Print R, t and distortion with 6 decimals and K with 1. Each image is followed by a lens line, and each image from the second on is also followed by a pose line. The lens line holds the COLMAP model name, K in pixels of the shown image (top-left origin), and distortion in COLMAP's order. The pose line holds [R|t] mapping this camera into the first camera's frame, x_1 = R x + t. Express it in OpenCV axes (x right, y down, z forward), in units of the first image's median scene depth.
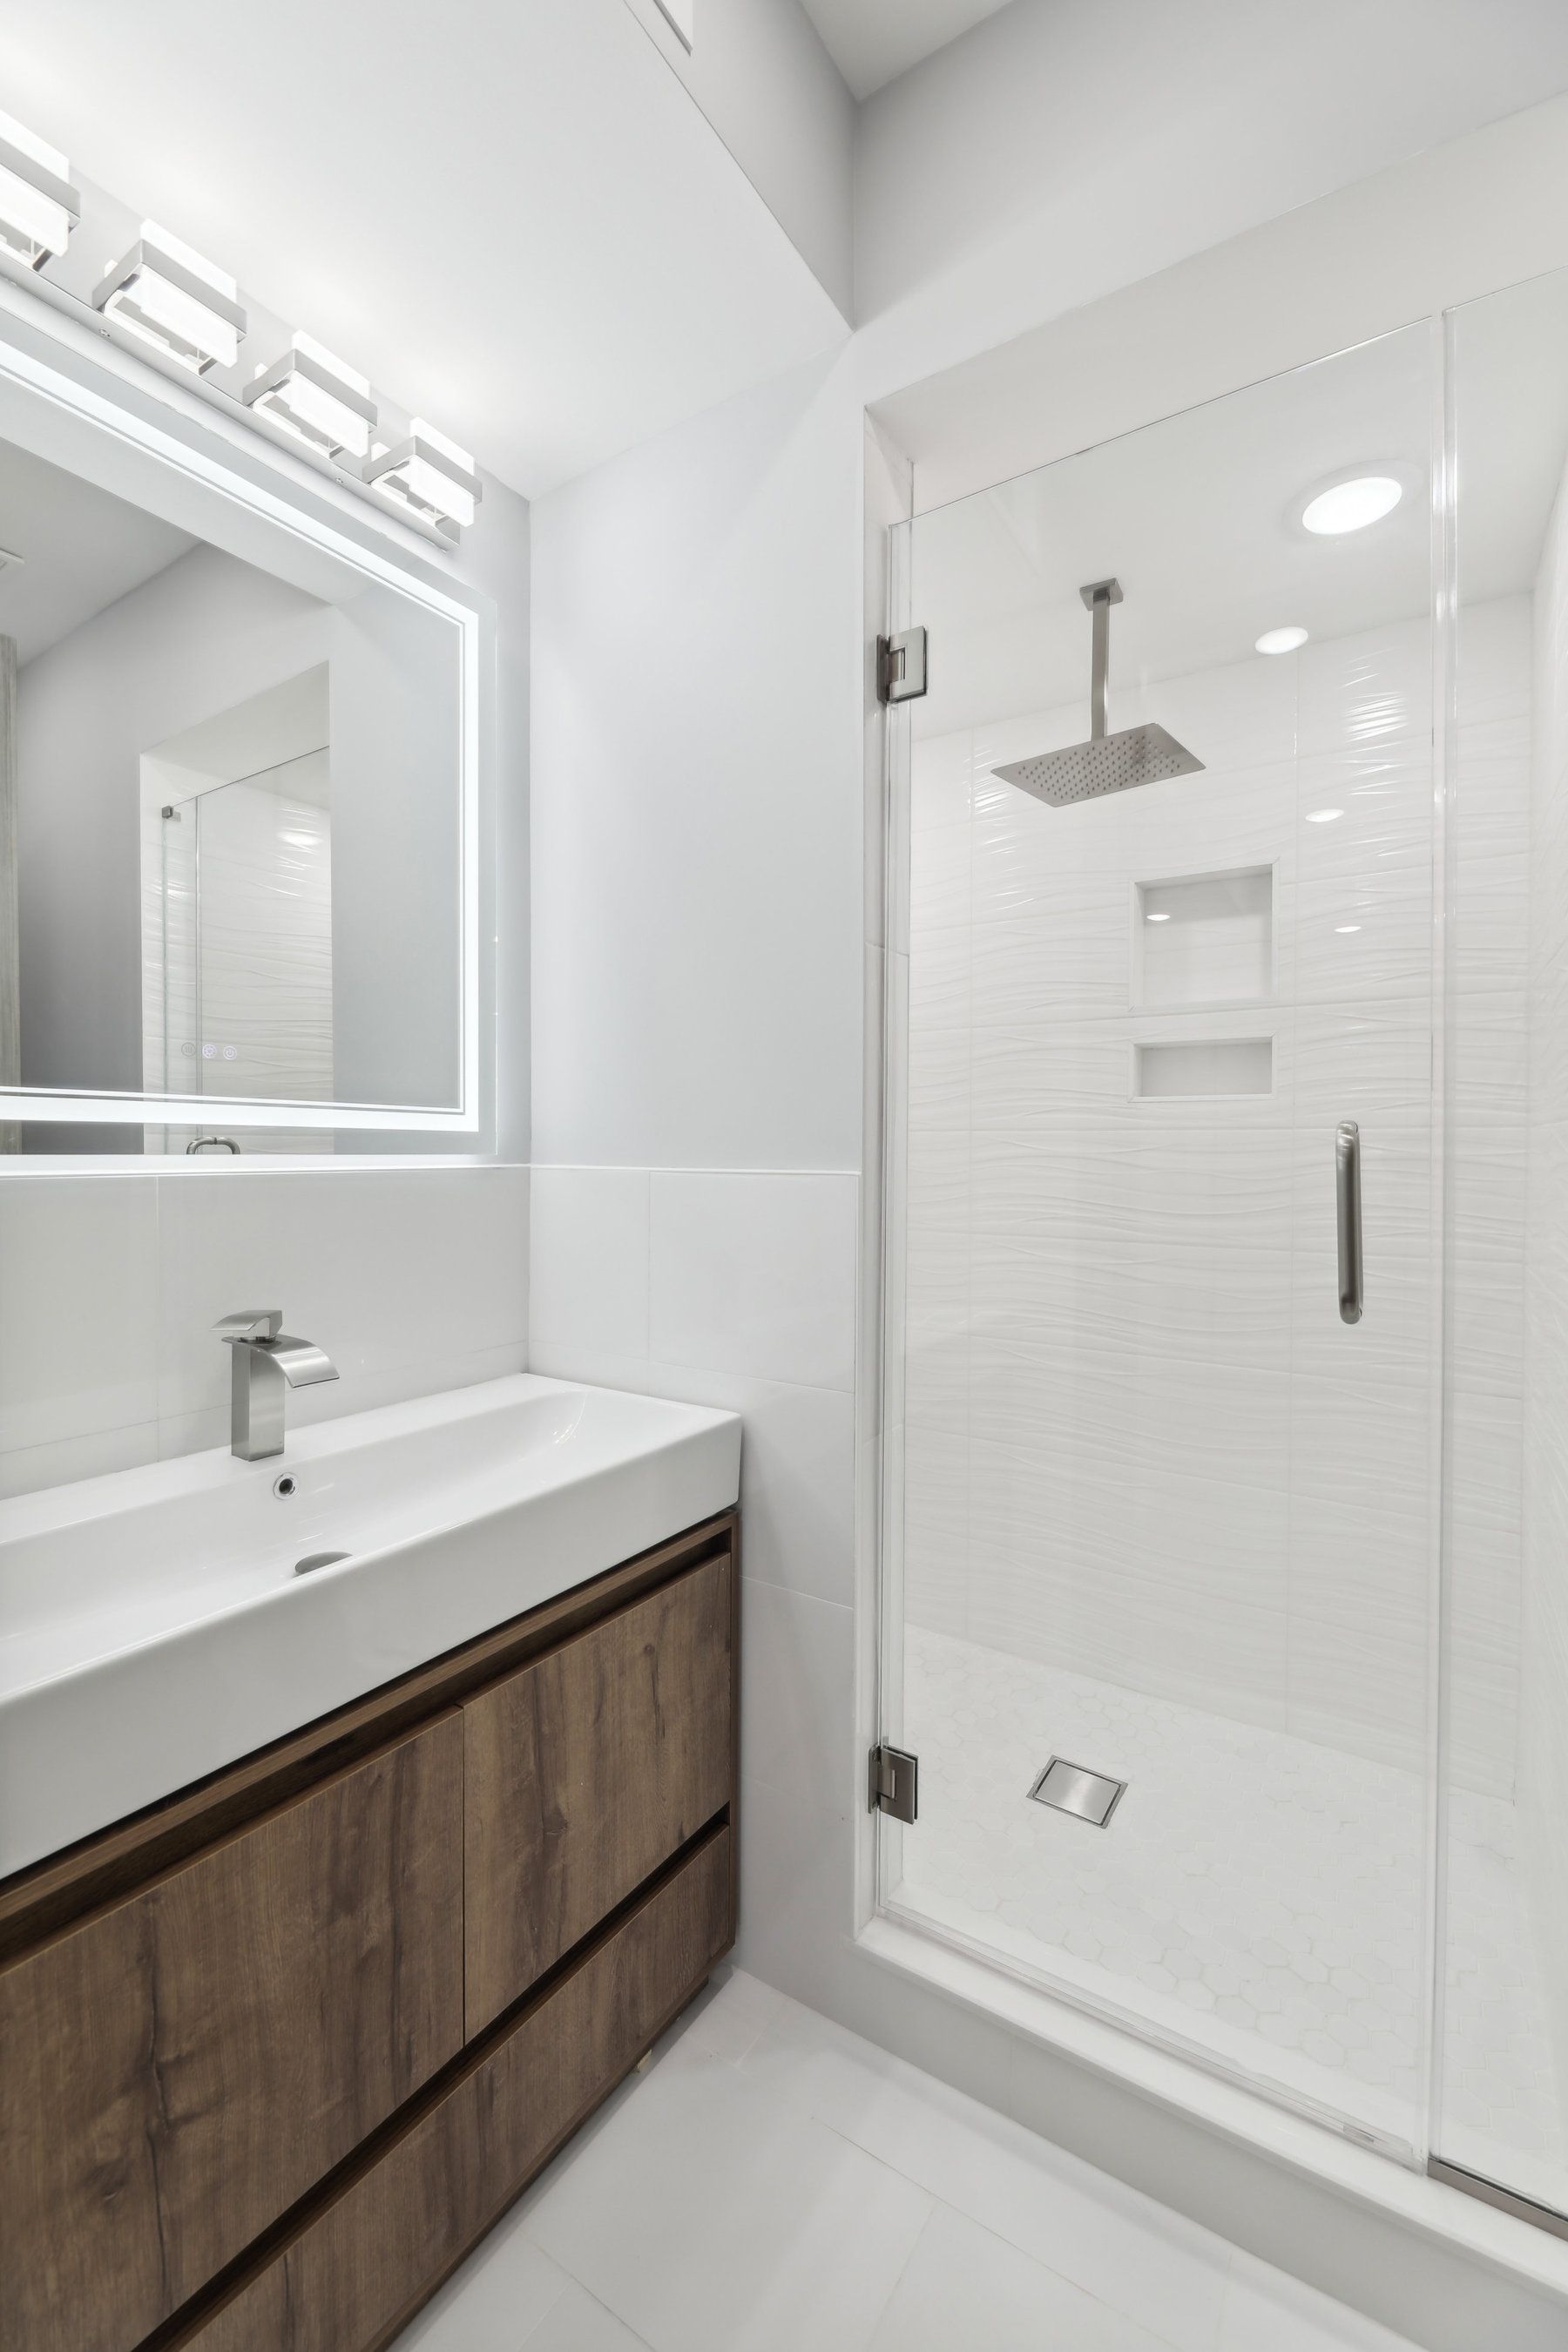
lens RADIAL K [[973.1, 0, 772.2], [0, 973.1, 1161.0], [0, 0, 1]] dist [0.000725, -0.003382]
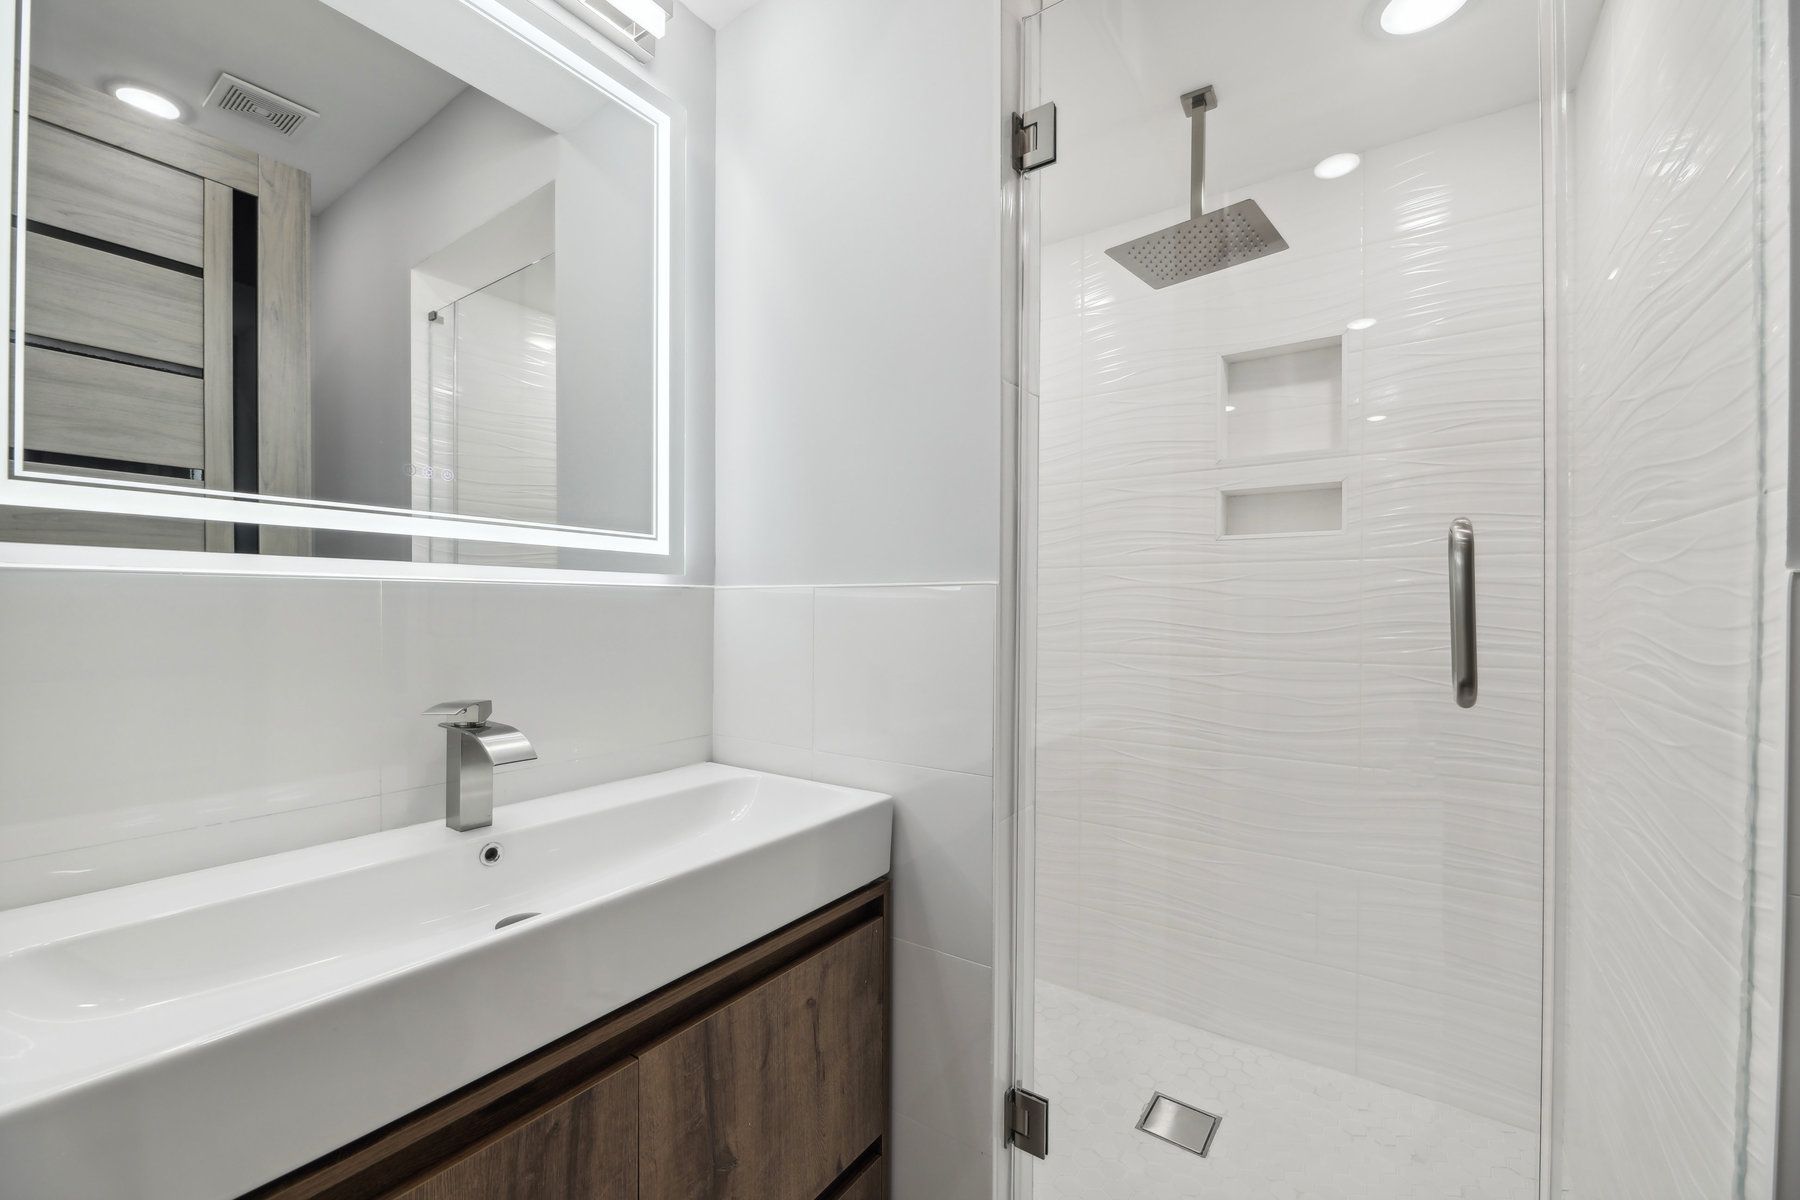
lens RADIAL K [[744.7, 0, 897.3], [0, 744.7, 606.1], [0, 0, 1]] dist [0.000725, -0.003382]
pose [[0.999747, 0.000716, -0.022460, -0.006785], [-0.000944, 0.999948, -0.010115, 0.047460], [0.022452, 0.010134, 0.999697, 0.124729]]
